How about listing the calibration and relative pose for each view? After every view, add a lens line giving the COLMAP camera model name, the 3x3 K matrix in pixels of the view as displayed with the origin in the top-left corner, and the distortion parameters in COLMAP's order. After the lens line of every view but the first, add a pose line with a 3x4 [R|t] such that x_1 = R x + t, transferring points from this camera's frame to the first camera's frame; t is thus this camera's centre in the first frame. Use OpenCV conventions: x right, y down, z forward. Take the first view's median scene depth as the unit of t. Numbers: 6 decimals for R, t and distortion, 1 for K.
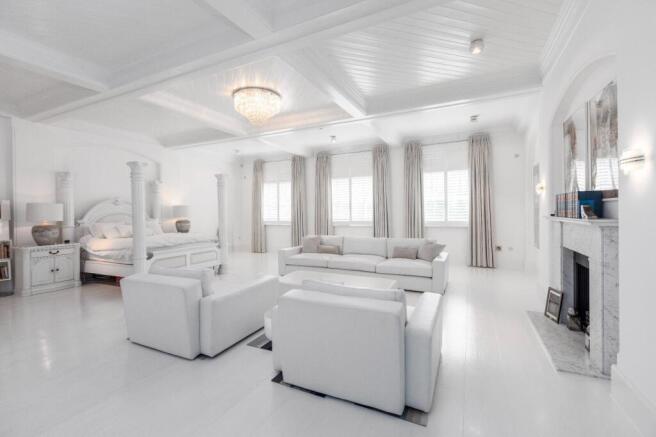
lens RADIAL K [[290.9, 0, 324.7], [0, 290.9, 216.2], [0, 0, 1]] dist [-0.000945, -0.000401]
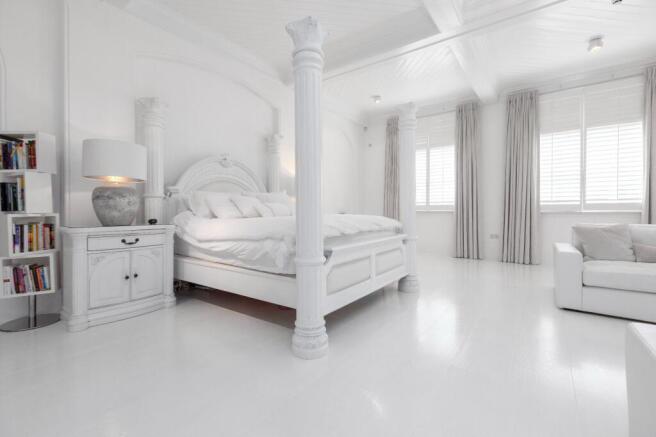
lens RADIAL K [[290.9, 0, 326.6], [0, 290.9, 218.2], [0, 0, 1]] dist [-0.000945, -0.000401]
pose [[0.983897, 0.019671, -0.177648, -0.473905], [-0.016761, 0.999700, 0.017867, 0.065637], [0.177946, -0.014601, 0.983932, 0.526721]]
